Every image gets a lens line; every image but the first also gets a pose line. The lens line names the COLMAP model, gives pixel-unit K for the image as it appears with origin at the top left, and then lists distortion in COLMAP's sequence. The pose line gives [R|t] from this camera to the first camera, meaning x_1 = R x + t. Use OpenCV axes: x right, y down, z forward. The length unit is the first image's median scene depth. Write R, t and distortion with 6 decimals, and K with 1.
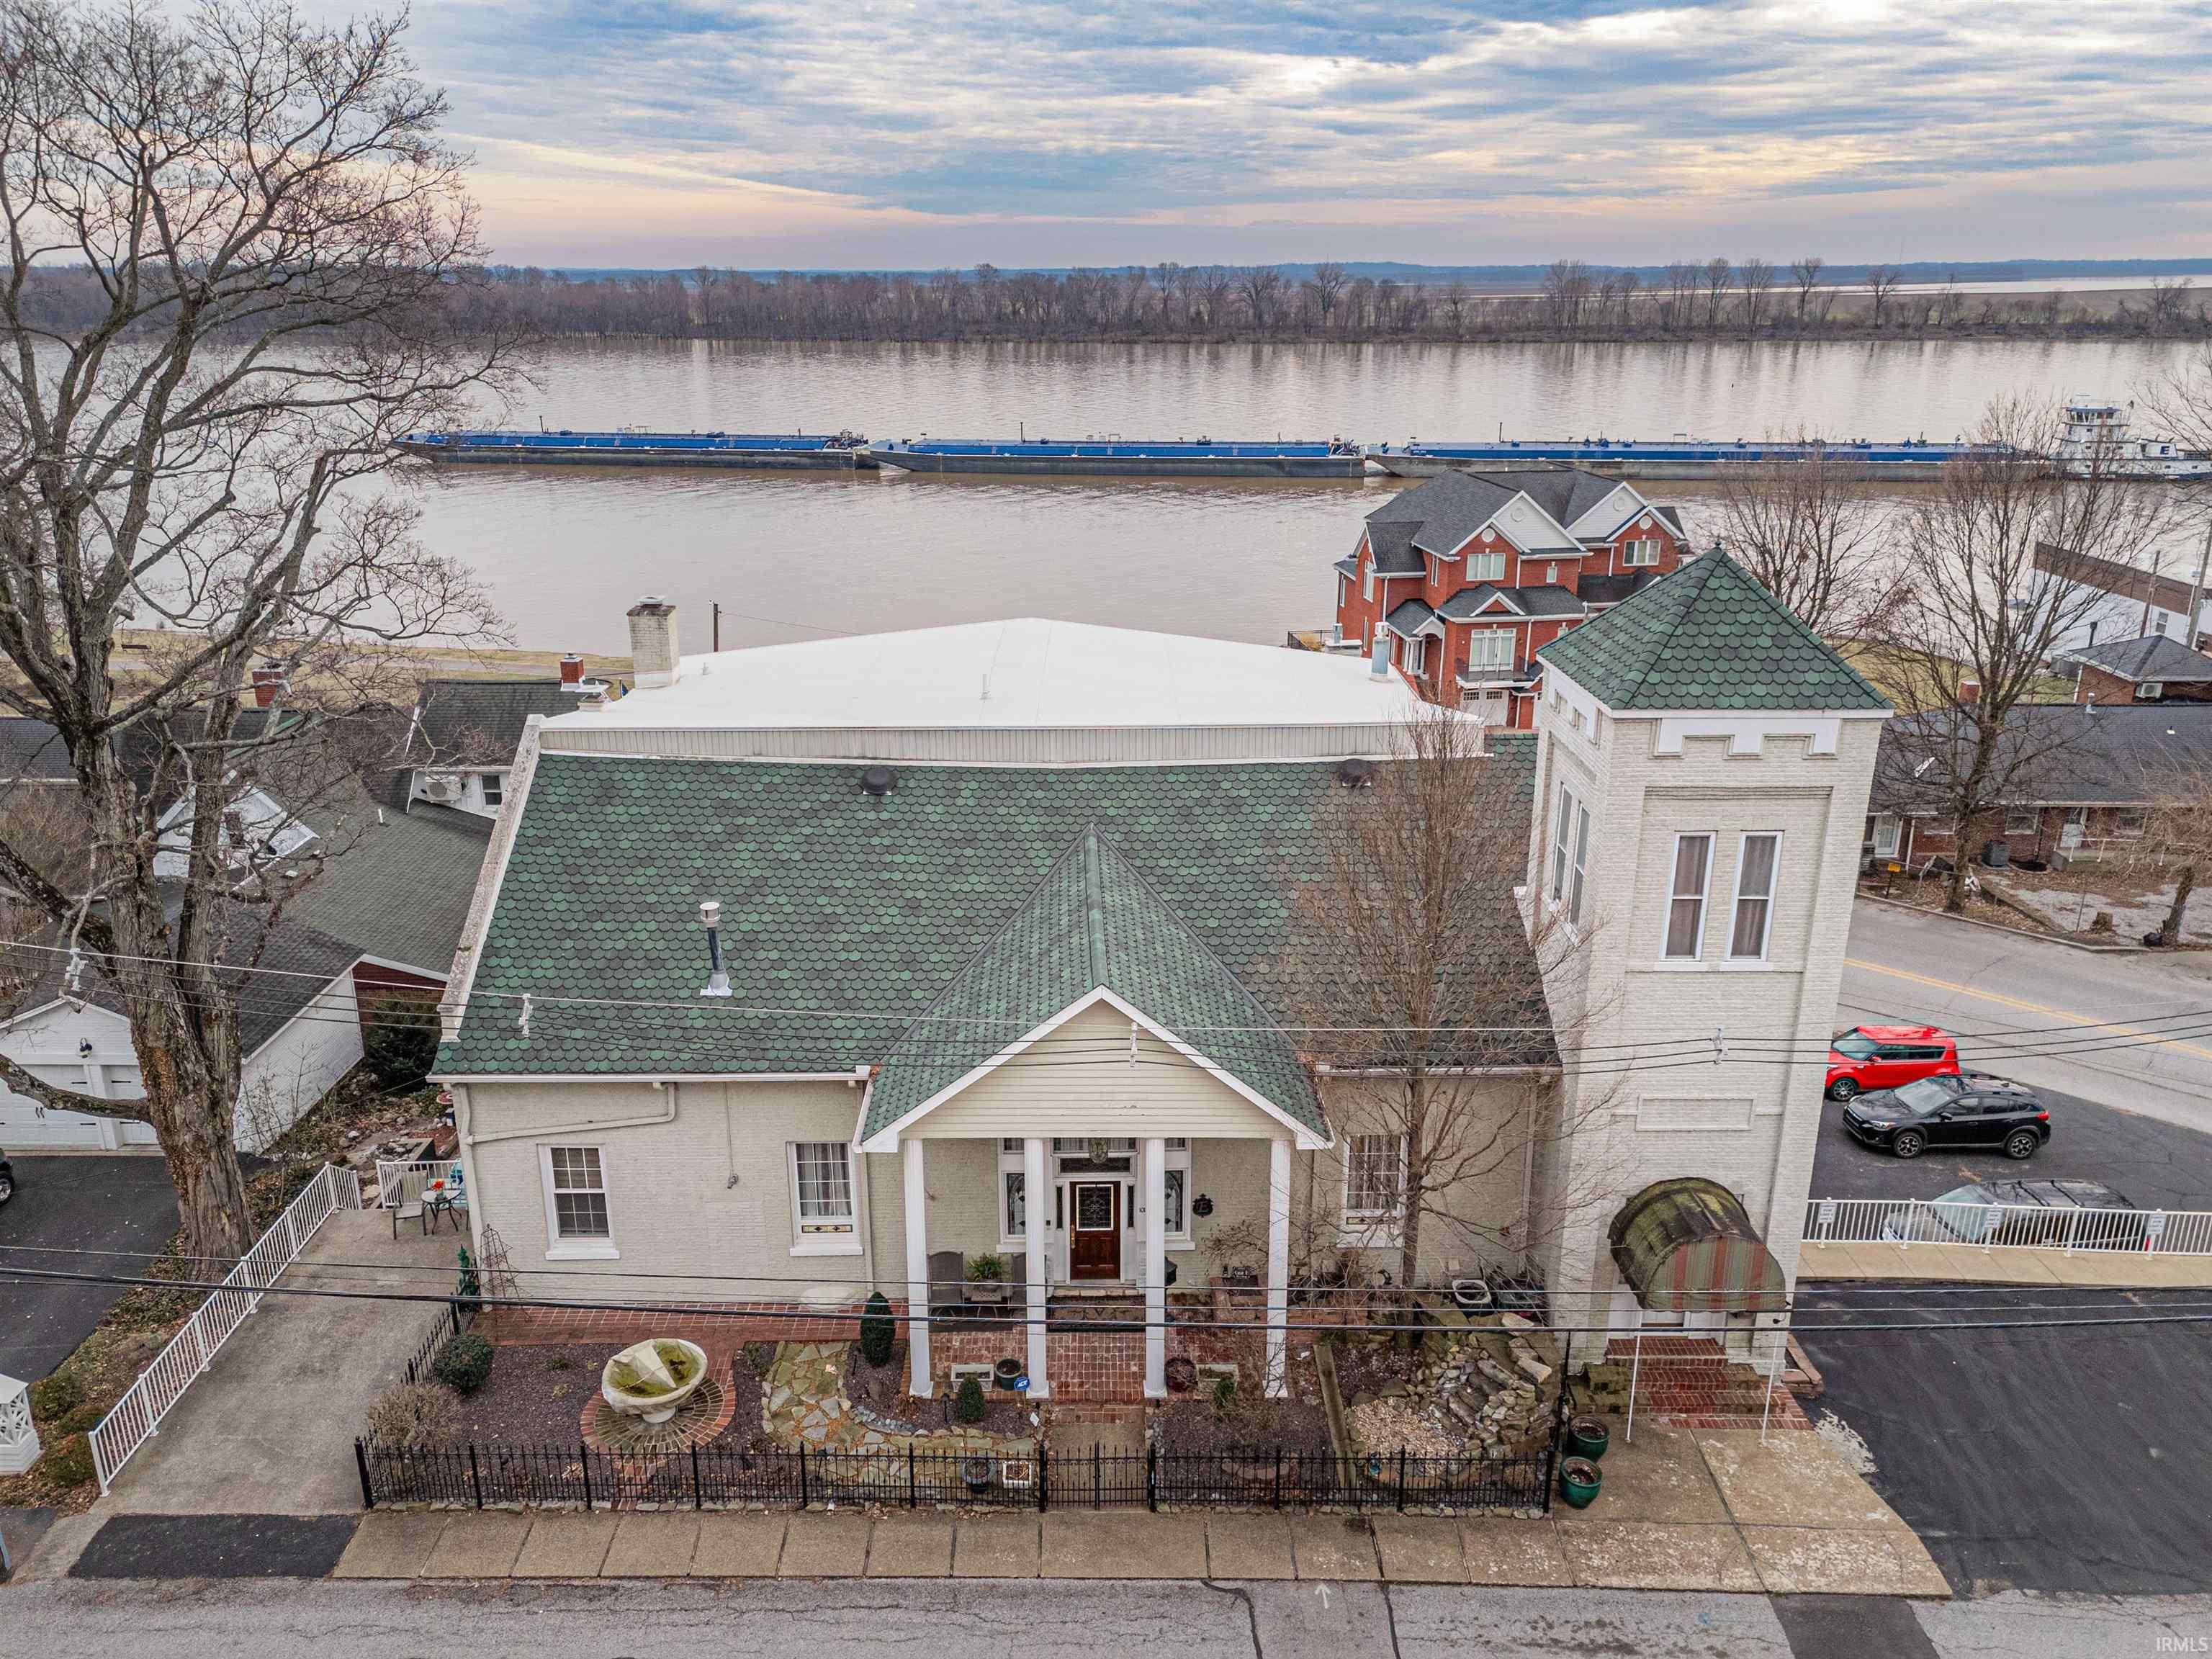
lens RADIAL K [[1614.6, 0, 1115.2], [0, 1614.6, 822.5], [0, 0, 1]] dist [0.078462, -0.074275]
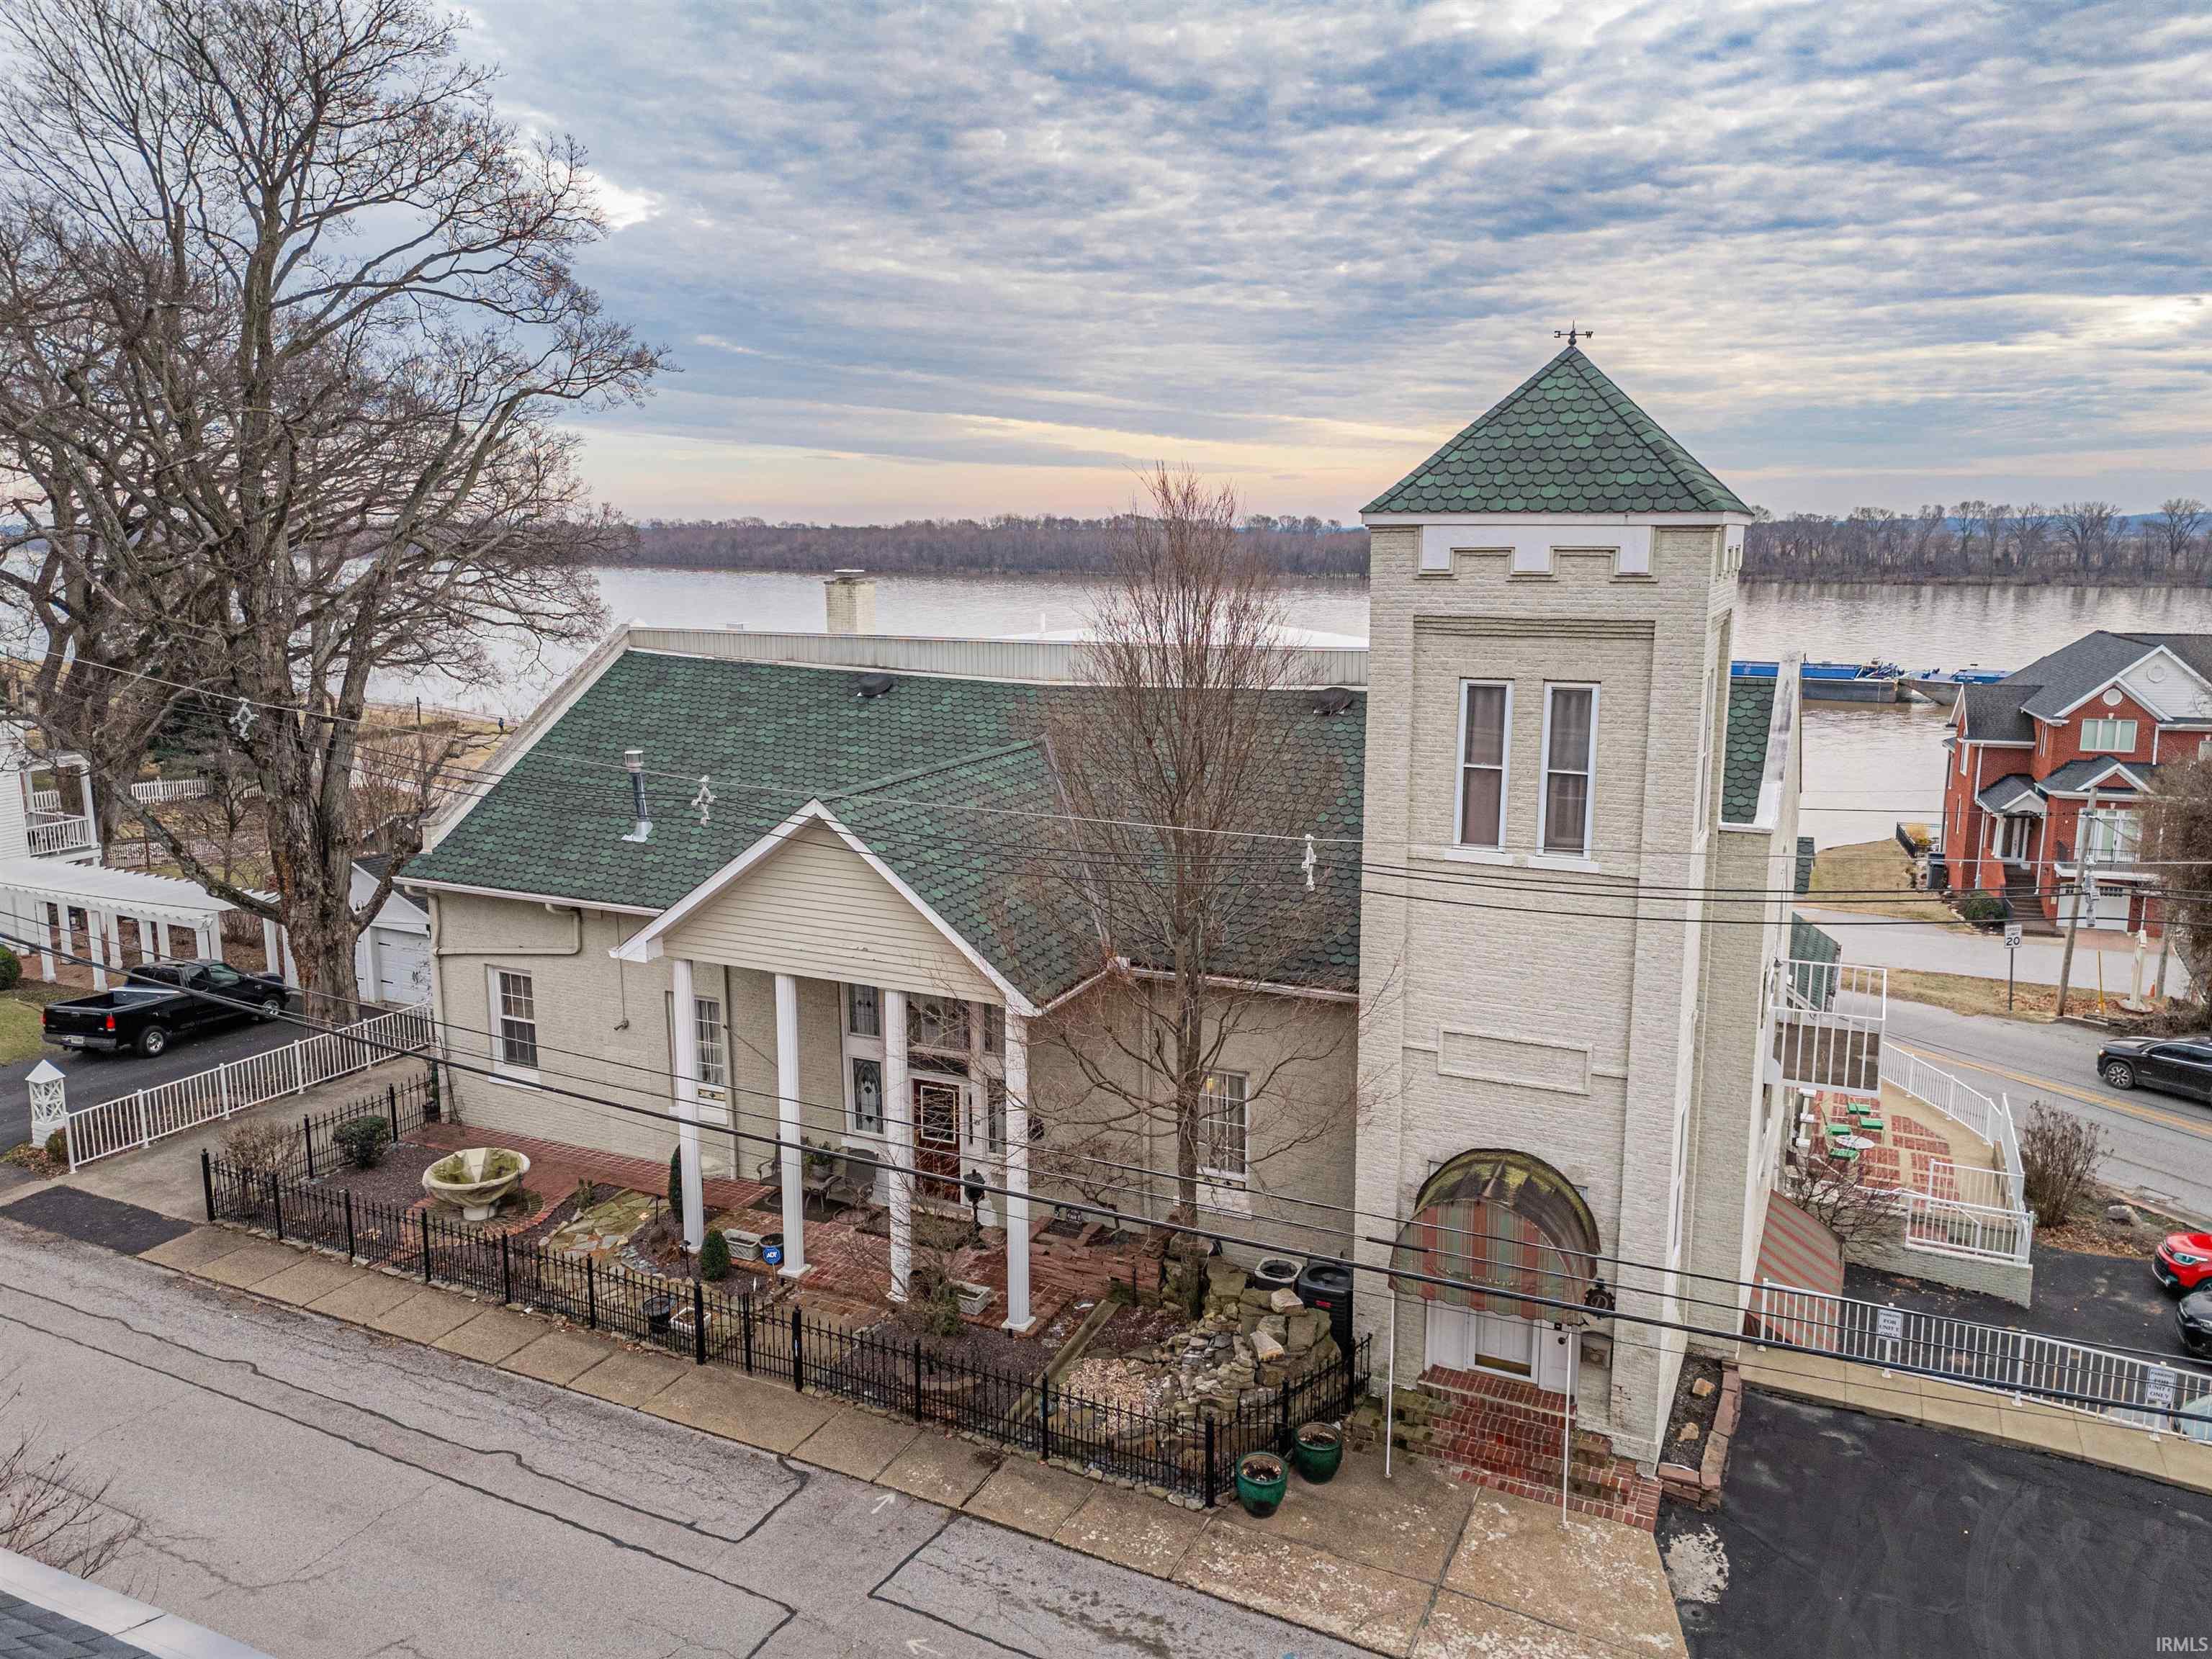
lens RADIAL K [[1614.6, 0, 1115.2], [0, 1614.6, 822.5], [0, 0, 1]] dist [0.078462, -0.074275]
pose [[0.898482, 0.077394, -0.432134, 0.499239], [-0.139174, 0.983779, -0.113175, 0.176048], [0.416365, 0.161828, 0.894680, 0.201133]]
